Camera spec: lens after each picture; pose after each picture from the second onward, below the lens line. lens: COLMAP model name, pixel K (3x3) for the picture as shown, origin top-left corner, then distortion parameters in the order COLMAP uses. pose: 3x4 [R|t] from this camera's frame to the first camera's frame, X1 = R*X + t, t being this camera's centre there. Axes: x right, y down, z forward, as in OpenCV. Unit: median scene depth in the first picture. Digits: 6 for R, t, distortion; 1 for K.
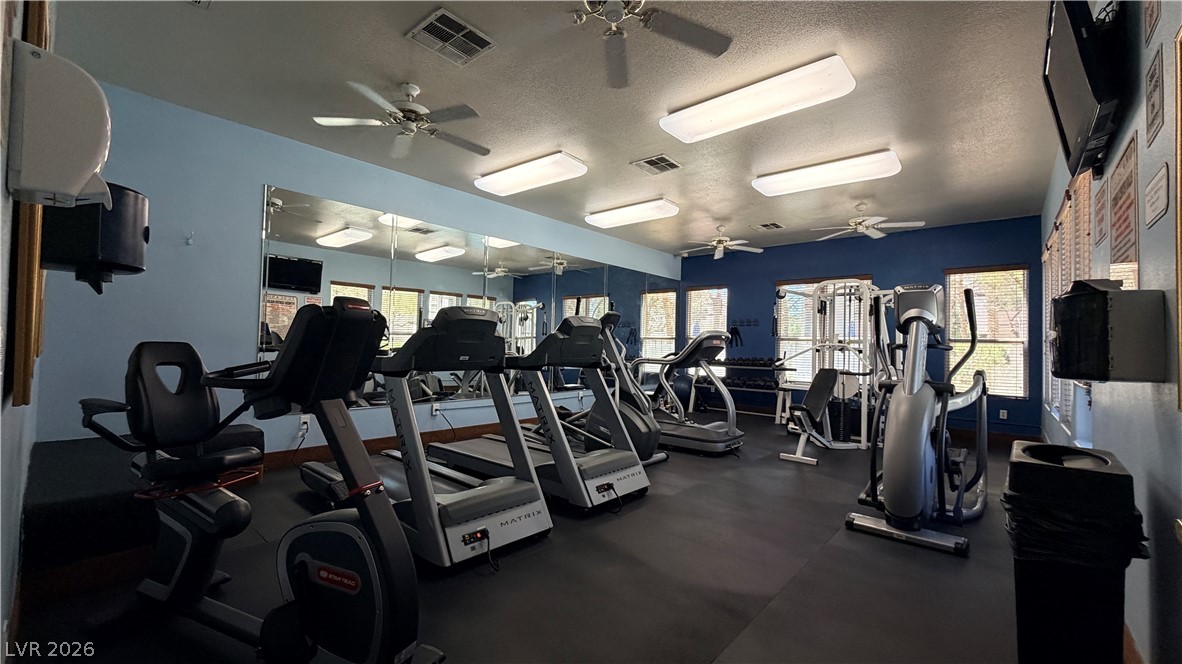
lens RADIAL K [[471.6, 0, 591.0], [0, 471.6, 332.0], [0, 0, 1]] dist [-0.000721, 0.000260]
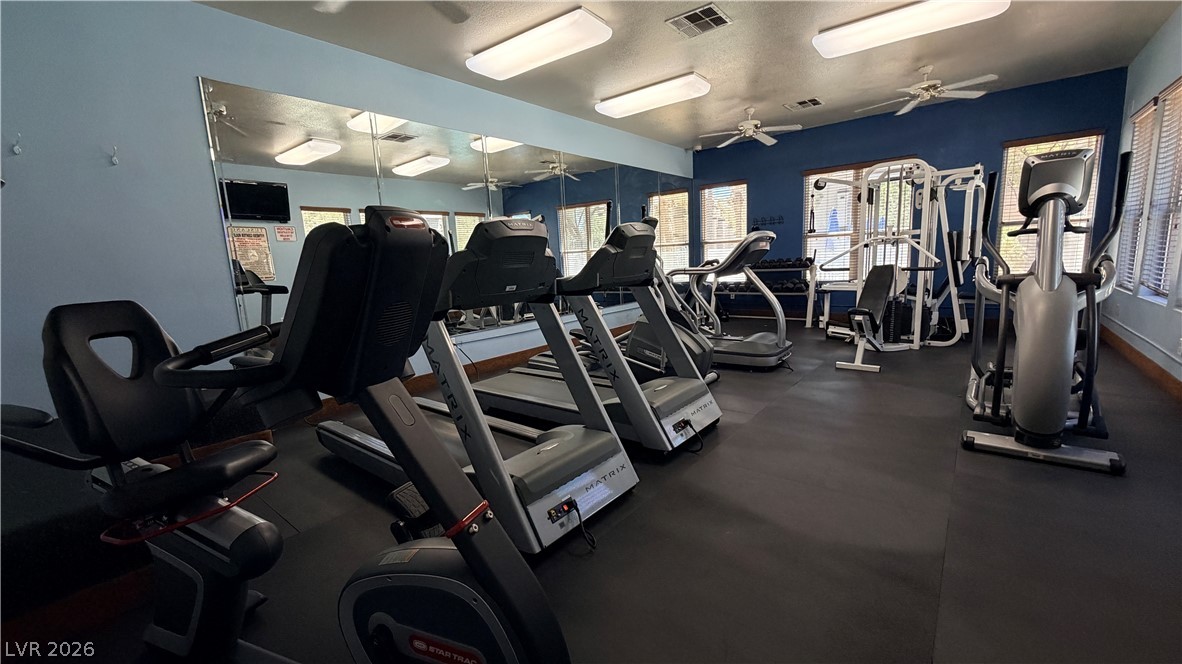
lens RADIAL K [[471.6, 0, 591.0], [0, 471.6, 332.0], [0, 0, 1]] dist [-0.000721, 0.000260]
pose [[0.996633, -0.078023, 0.025212, -0.106419], [0.072033, 0.980024, 0.185376, -0.005100], [-0.039172, -0.182936, 0.982344, 0.145526]]
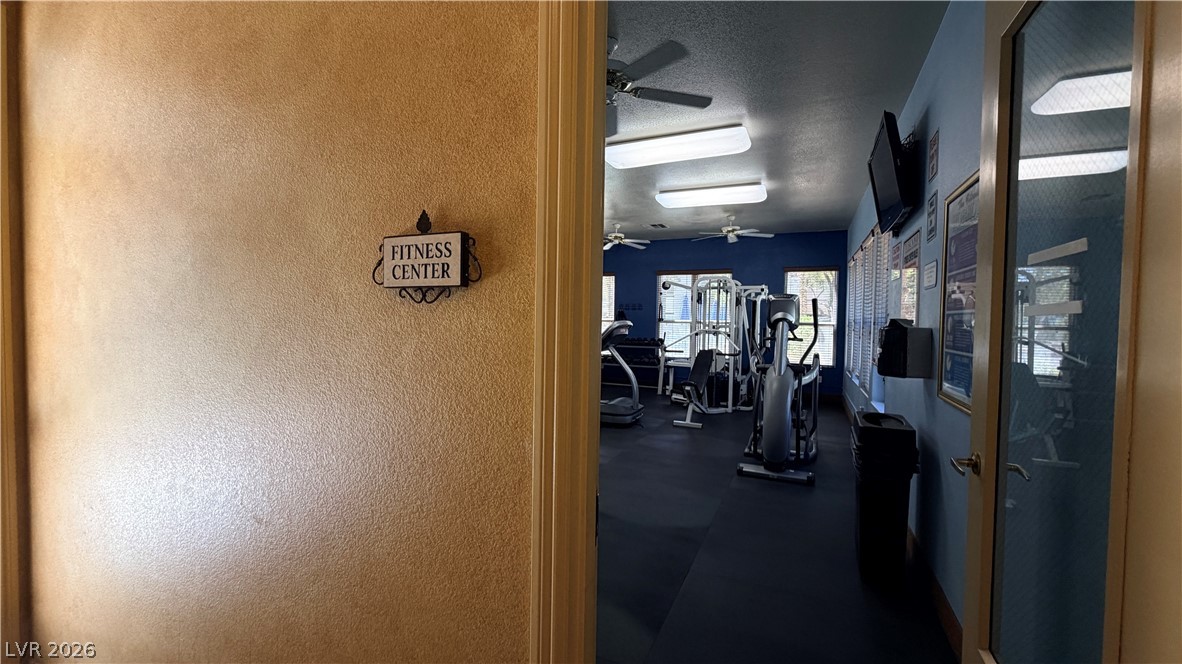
lens RADIAL K [[471.6, 0, 591.0], [0, 471.6, 332.0], [0, 0, 1]] dist [-0.000721, 0.000260]
pose [[0.957136, -0.017965, 0.289081, -0.178820], [-0.000359, 0.998000, 0.063210, -0.058973], [-0.289639, -0.060604, 0.955215, -0.112514]]
